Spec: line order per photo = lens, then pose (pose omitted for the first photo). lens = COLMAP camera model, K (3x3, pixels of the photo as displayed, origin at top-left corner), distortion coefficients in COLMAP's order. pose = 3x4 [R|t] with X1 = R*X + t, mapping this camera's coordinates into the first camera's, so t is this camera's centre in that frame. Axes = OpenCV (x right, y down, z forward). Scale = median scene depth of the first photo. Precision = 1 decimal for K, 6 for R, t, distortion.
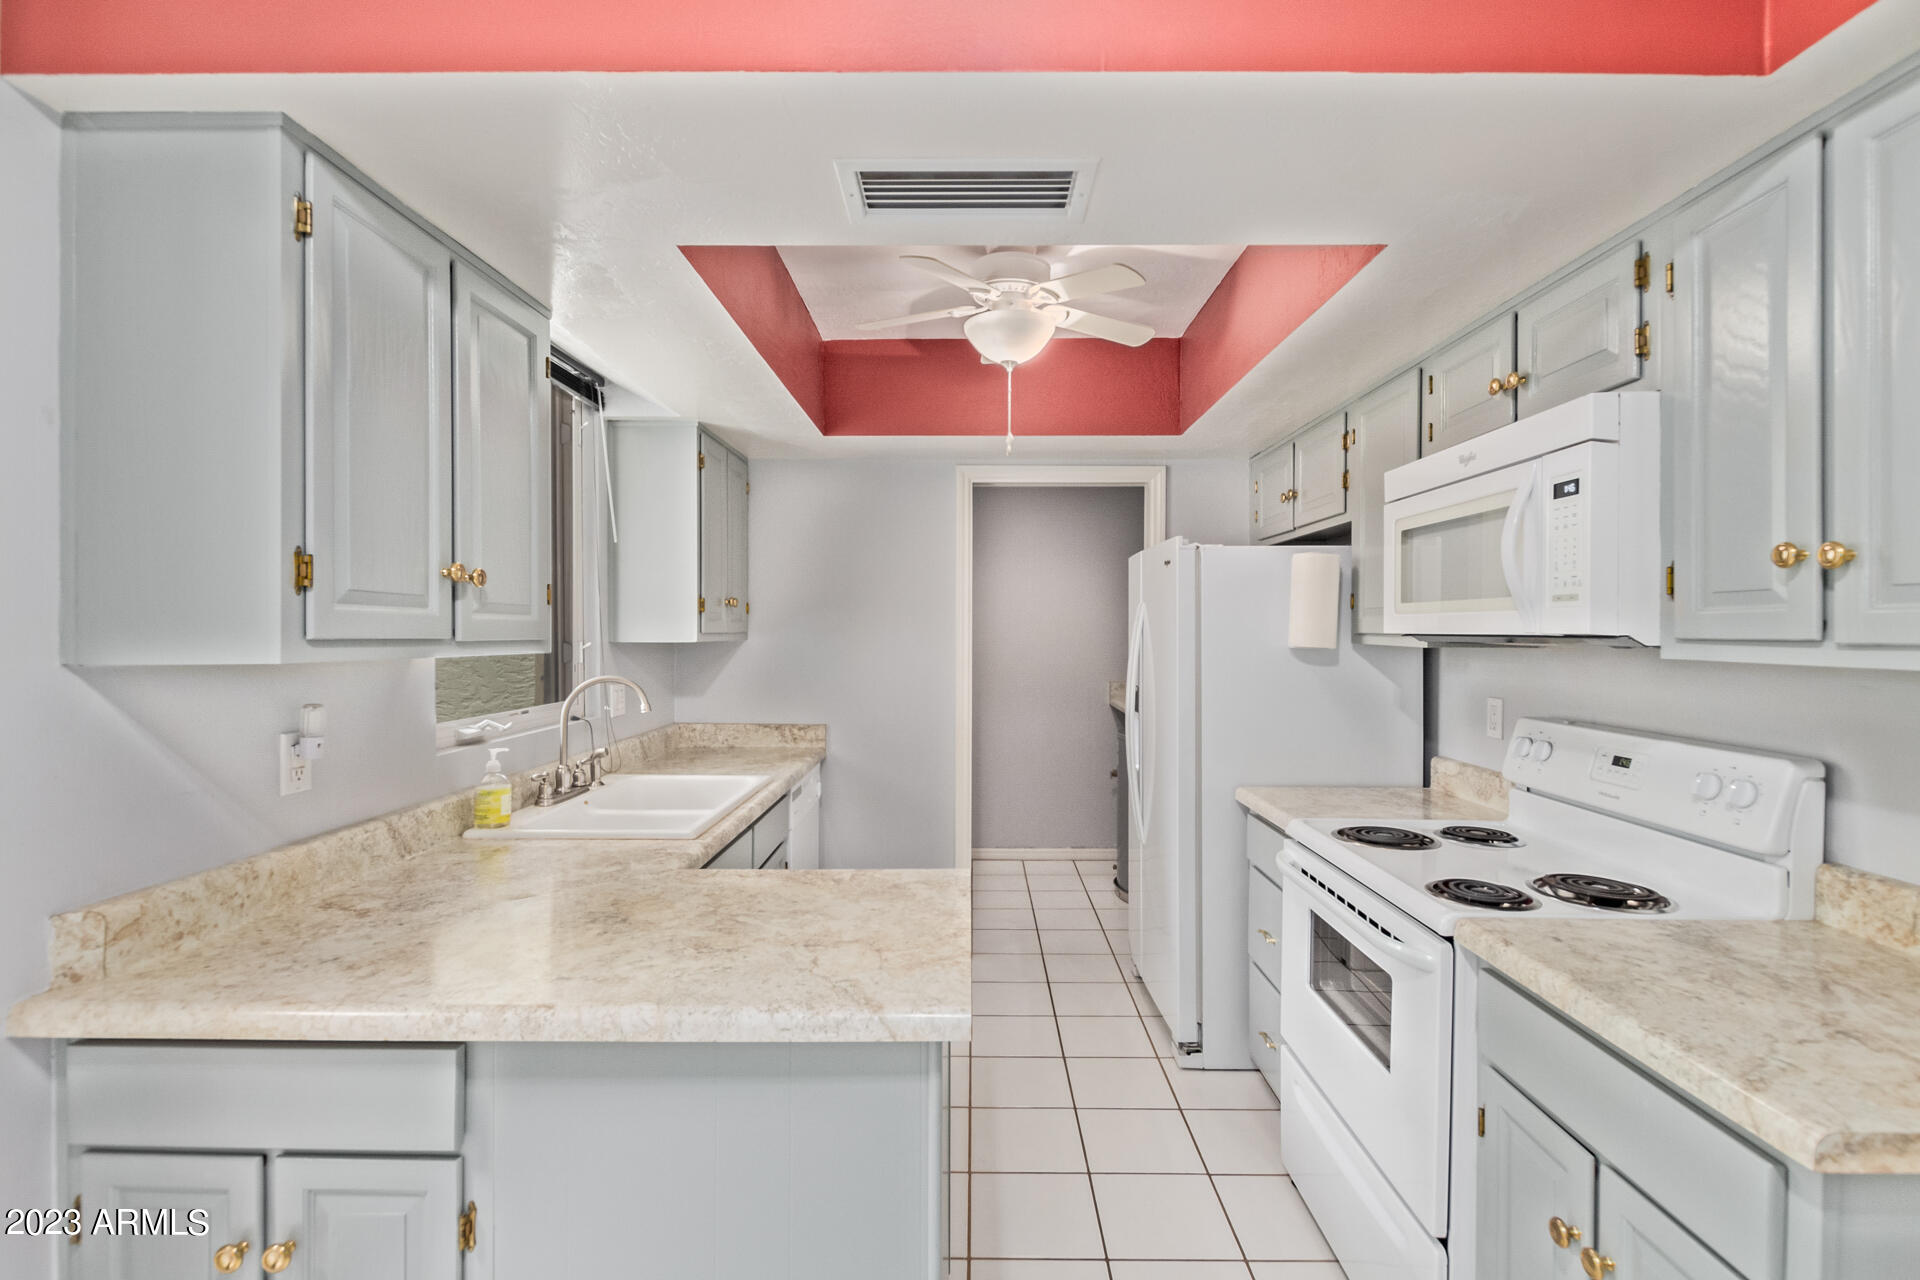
lens RADIAL K [[873.4, 0, 966.8], [0, 873.4, 632.9], [0, 0, 1]] dist [0.005395, -0.003615]
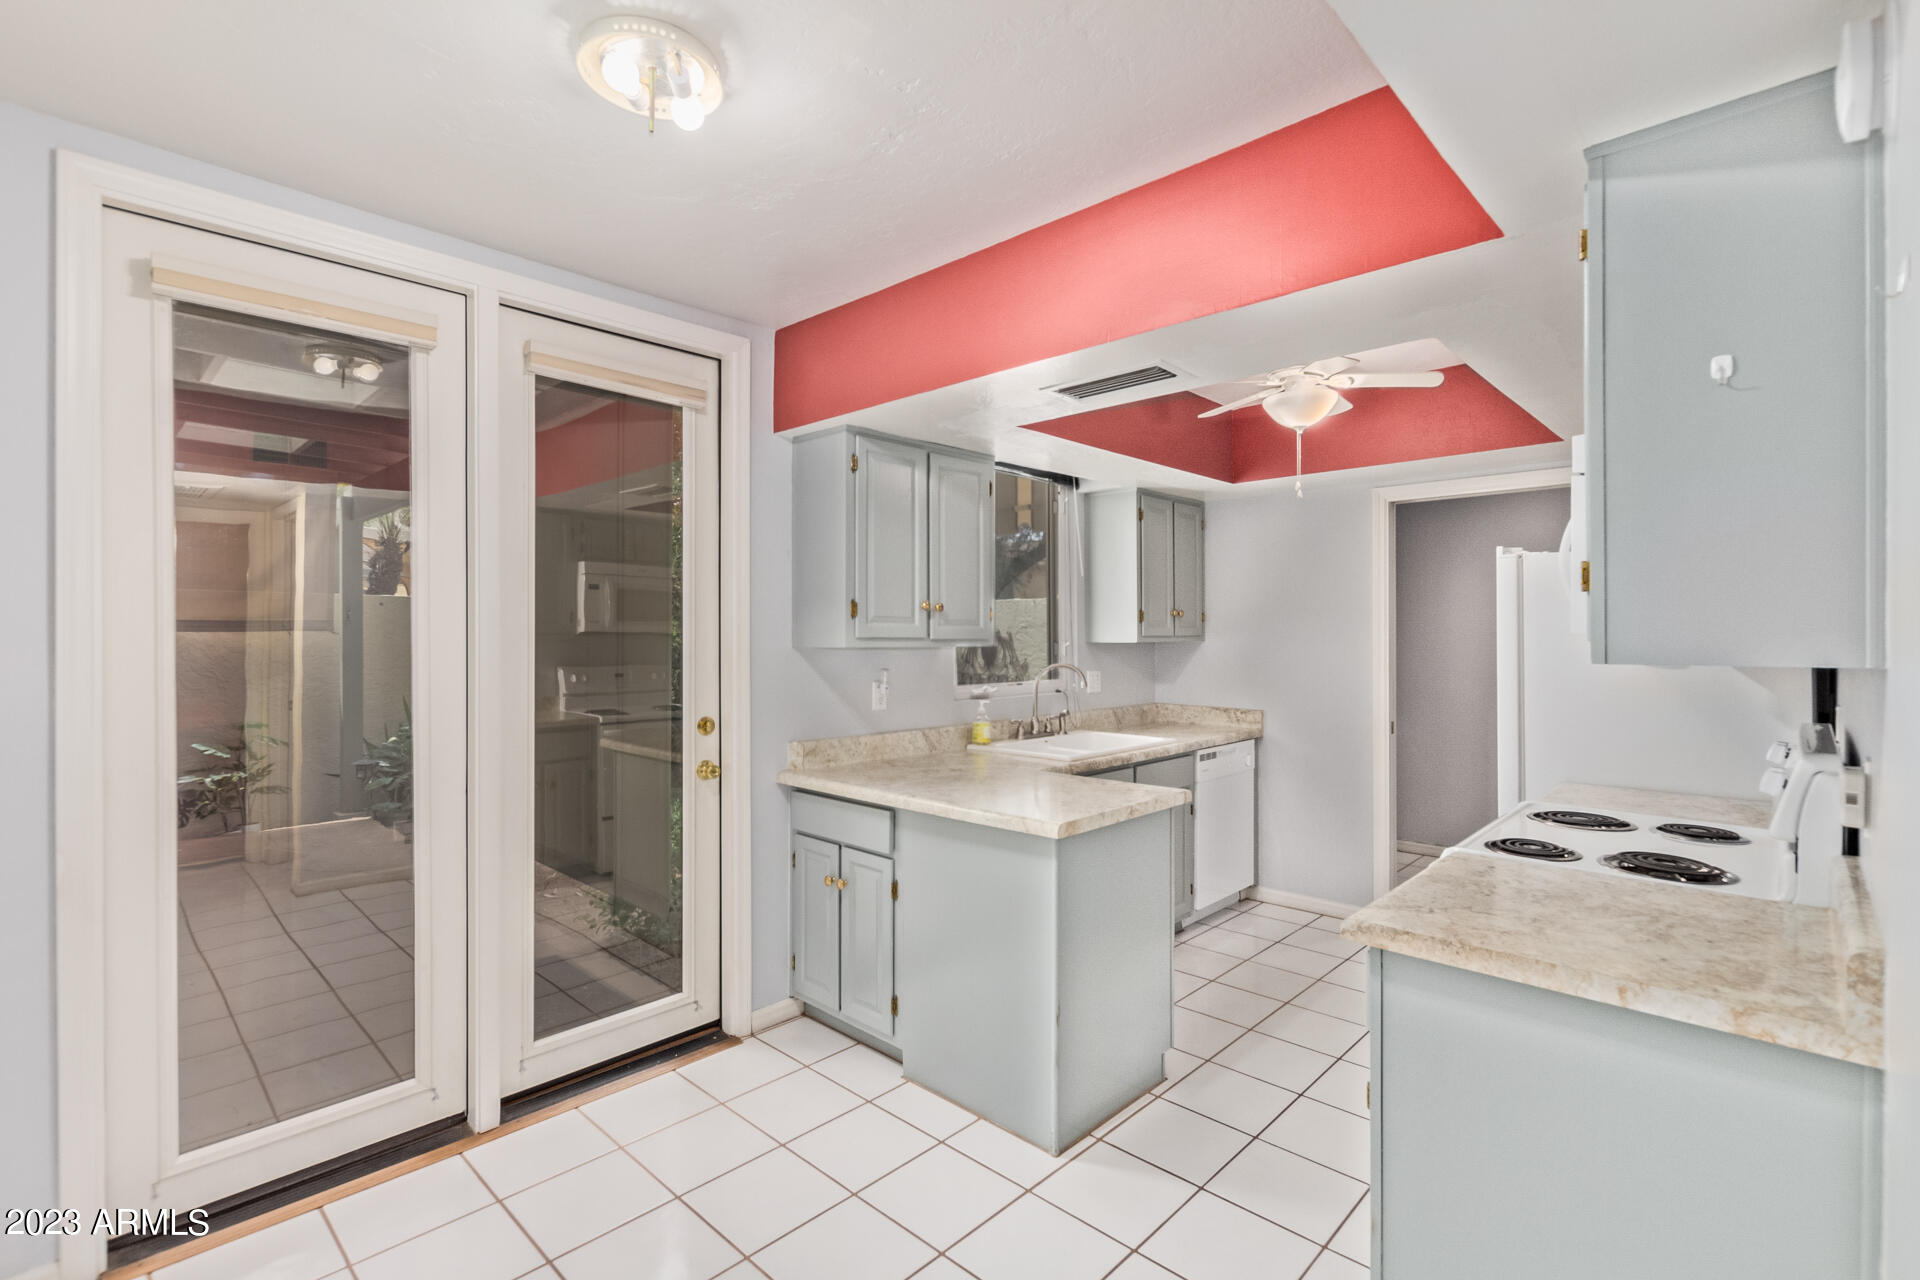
lens RADIAL K [[873.4, 0, 968.4], [0, 873.4, 628.2], [0, 0, 1]] dist [0.005395, -0.003615]
pose [[0.732438, -0.006386, -0.680804, 0.871355], [-0.001161, 0.999943, -0.010629, 0.005375], [0.680833, 0.008576, 0.732389, -0.430817]]
